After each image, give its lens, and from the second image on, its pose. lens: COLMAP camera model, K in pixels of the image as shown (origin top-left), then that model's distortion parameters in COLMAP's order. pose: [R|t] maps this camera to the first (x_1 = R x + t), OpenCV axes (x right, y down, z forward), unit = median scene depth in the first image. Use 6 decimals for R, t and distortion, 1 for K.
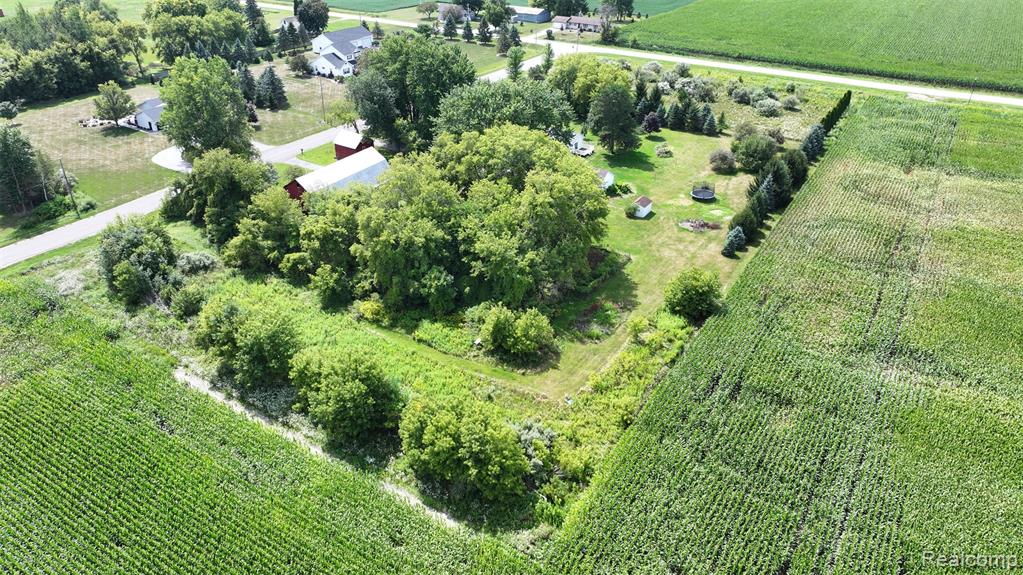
lens RADIAL K [[714.8, 0, 509.2], [0, 714.8, 286.6], [0, 0, 1]] dist [-0.006533, 0.022585]
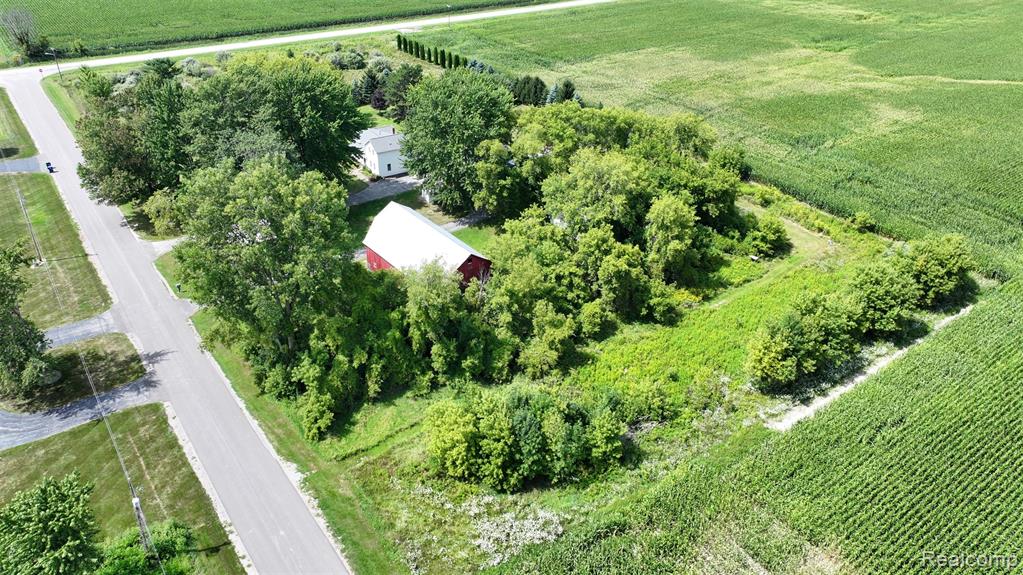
lens RADIAL K [[714.8, 0, 509.2], [0, 714.8, 286.6], [0, 0, 1]] dist [-0.006533, 0.022585]
pose [[0.357609, -0.487581, 0.796480, -1.218429], [0.450489, 0.837153, 0.310216, -0.454947], [-0.818031, 0.247869, 0.519023, 0.781372]]
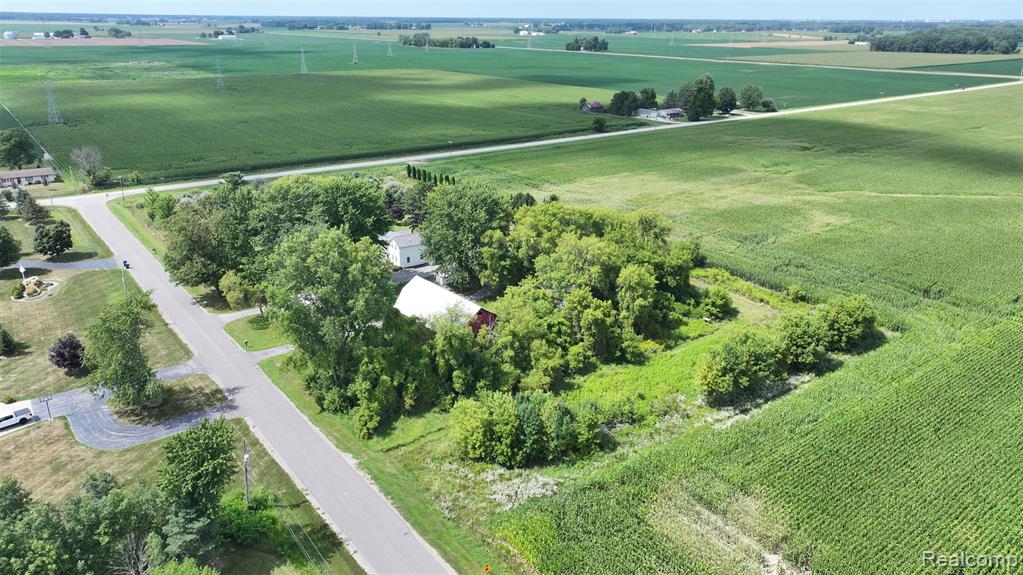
lens RADIAL K [[714.8, 0, 509.2], [0, 714.8, 286.6], [0, 0, 1]] dist [-0.006533, 0.022585]
pose [[0.341628, -0.334071, 0.878457, -1.529817], [0.460727, 0.874206, 0.153280, -0.413808], [-0.819159, 0.352364, 0.452569, 0.692090]]
